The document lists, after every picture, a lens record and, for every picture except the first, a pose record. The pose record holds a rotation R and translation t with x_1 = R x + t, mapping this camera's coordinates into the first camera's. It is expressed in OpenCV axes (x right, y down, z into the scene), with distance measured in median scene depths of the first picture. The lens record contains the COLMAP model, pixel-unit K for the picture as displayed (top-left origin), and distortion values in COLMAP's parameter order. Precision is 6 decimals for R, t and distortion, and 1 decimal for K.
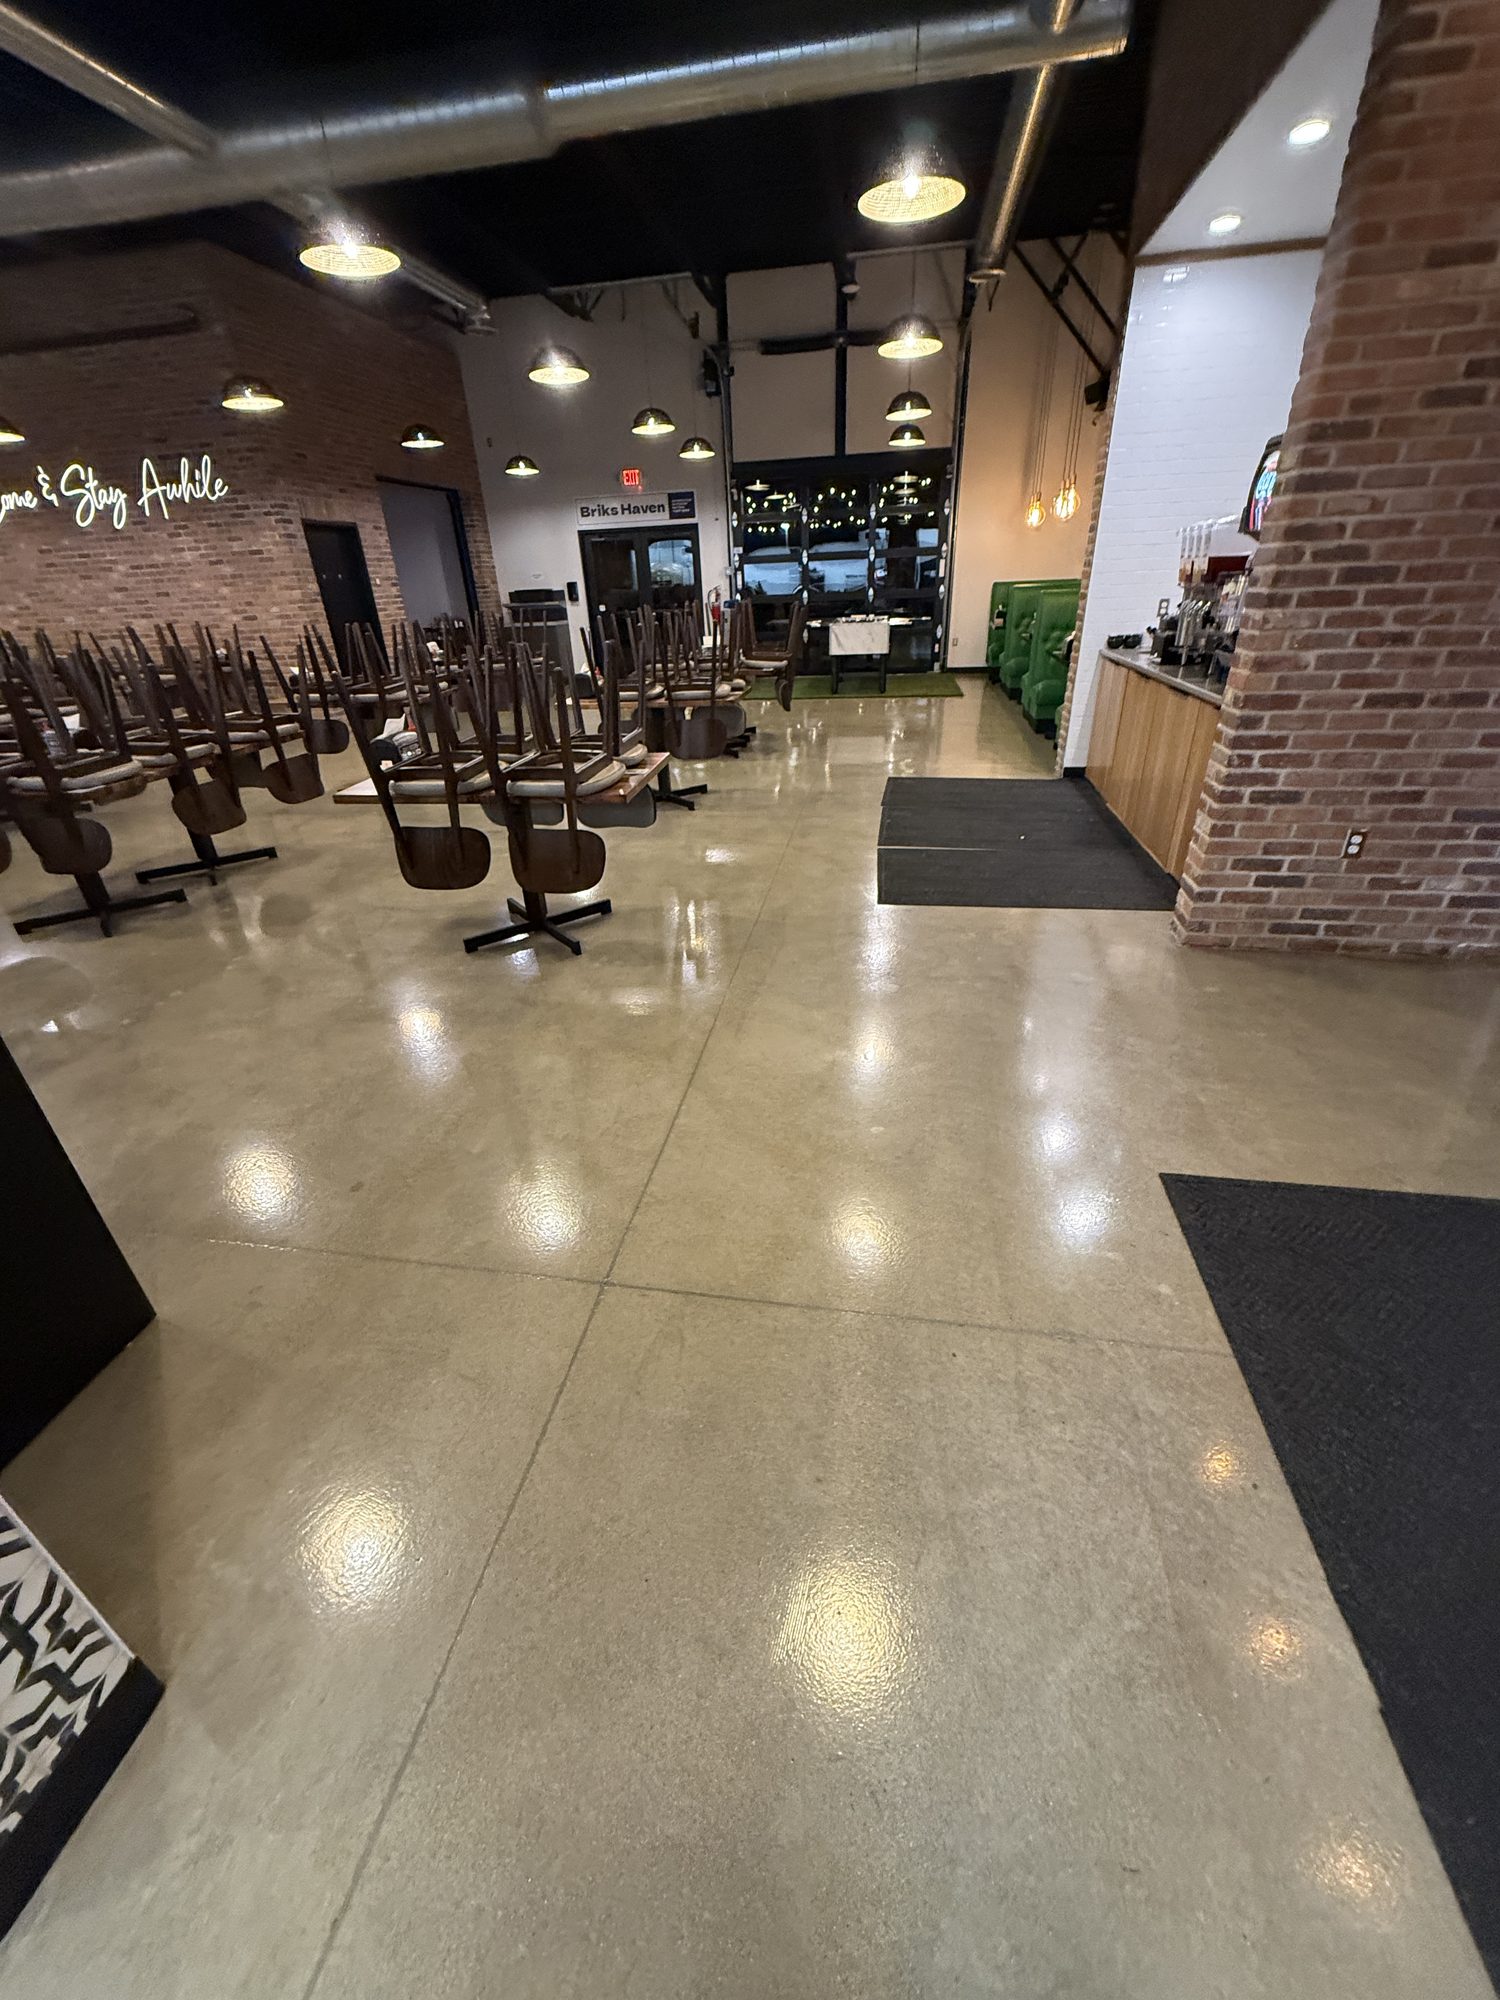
lens RADIAL K [[794.5, 0, 750.0], [0, 794.5, 1000.0], [0, 0, 1]] dist [-0.001059, 0.000116]
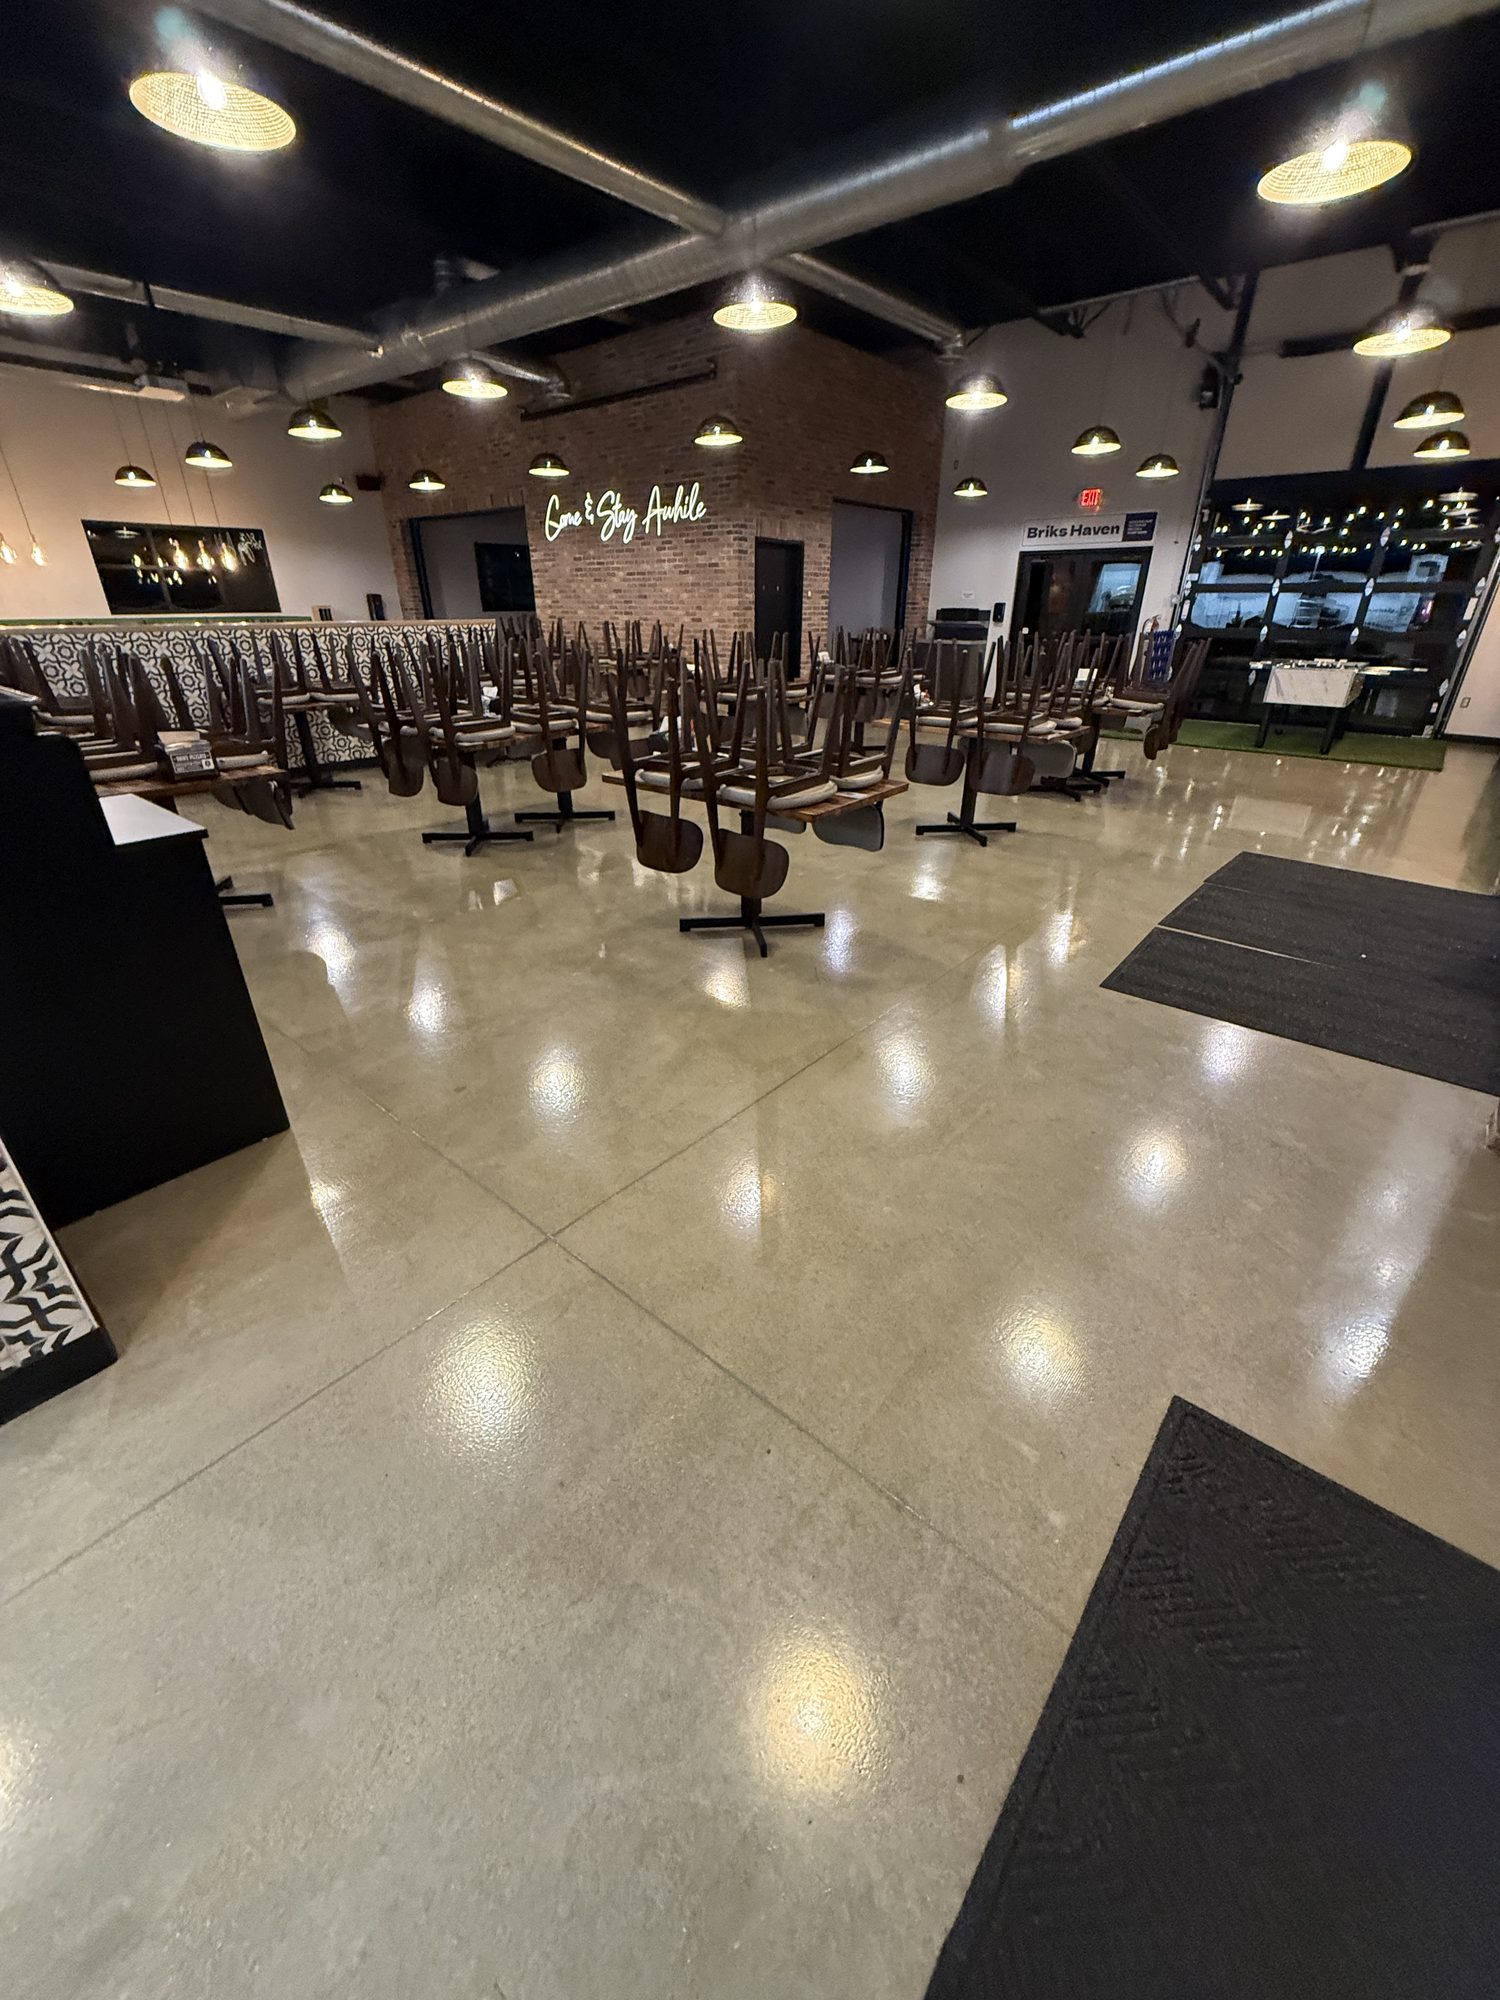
lens RADIAL K [[795.9, 0, 750.0], [0, 795.9, 1000.0], [0, 0, 1]] dist [-0.000510, -0.000639]
pose [[0.859707, 0.267072, -0.435405, 0.147124], [-0.274181, 0.960490, 0.047782, -0.029091], [0.430963, 0.078302, 0.898966, 0.032665]]
